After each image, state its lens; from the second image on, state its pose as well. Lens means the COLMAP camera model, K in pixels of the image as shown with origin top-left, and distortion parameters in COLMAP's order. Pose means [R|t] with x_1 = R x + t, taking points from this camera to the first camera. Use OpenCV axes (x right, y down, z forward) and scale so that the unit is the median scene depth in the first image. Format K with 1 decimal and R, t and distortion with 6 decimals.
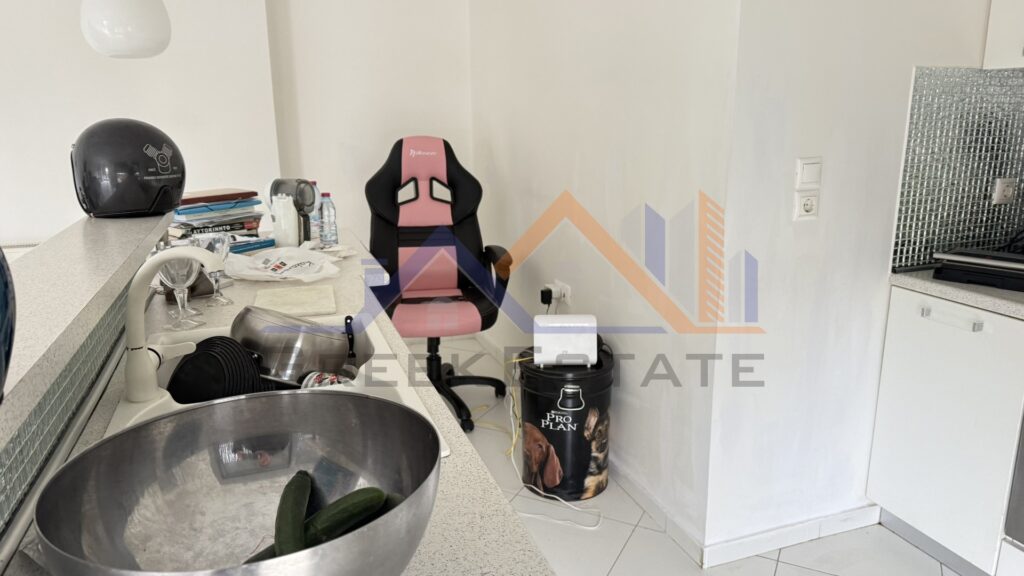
lens RADIAL K [[731.8, 0, 511.5], [0, 731.8, 284.2], [0, 0, 1]] dist [0.001232, 0.000892]
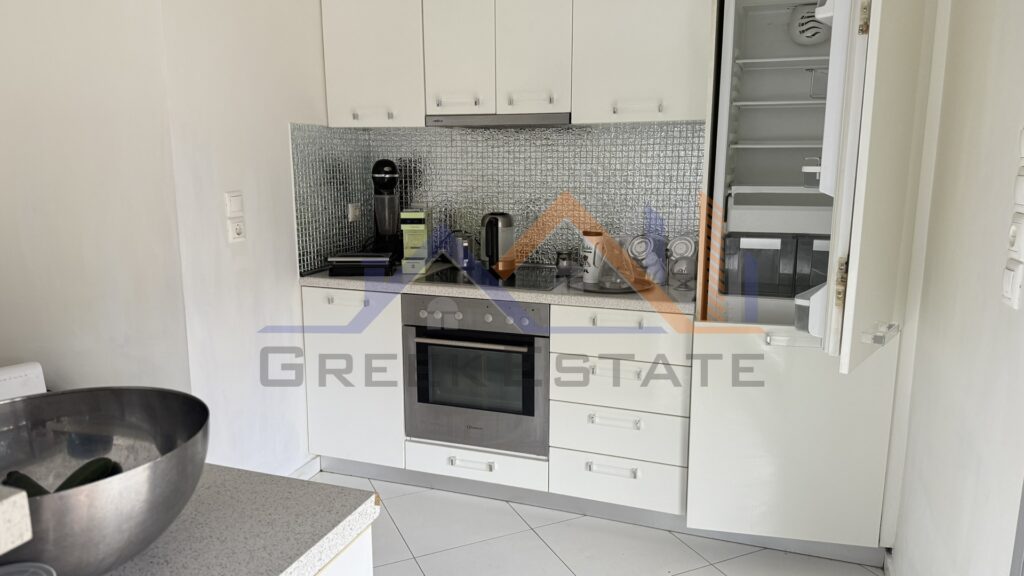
lens RADIAL K [[738.1, 0, 520.0], [0, 738.1, 287.8], [0, 0, 1]] dist [0.121464, -0.102107]
pose [[0.616691, -0.131285, 0.776181, -0.284364], [0.175322, 0.984136, 0.027162, 0.037031], [-0.767434, 0.119332, 0.629925, -0.151952]]
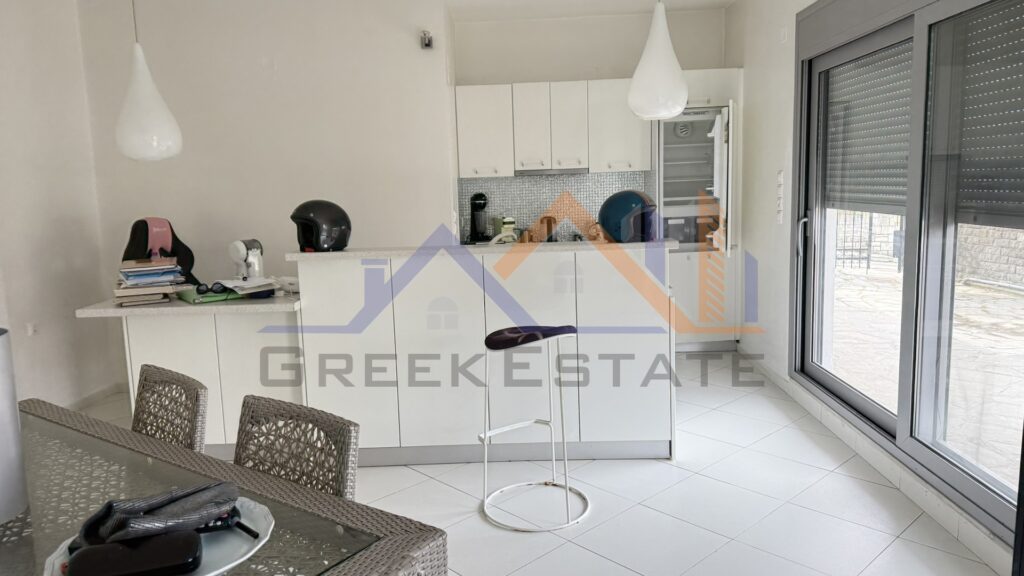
lens RADIAL K [[738.1, 0, 520.0], [0, 738.1, 287.8], [0, 0, 1]] dist [0.121464, -0.102107]
pose [[0.344783, -0.135107, 0.928908, -1.811910], [0.245914, 0.968026, 0.049521, 0.026143], [-0.905898, 0.211358, 0.366984, -0.142810]]
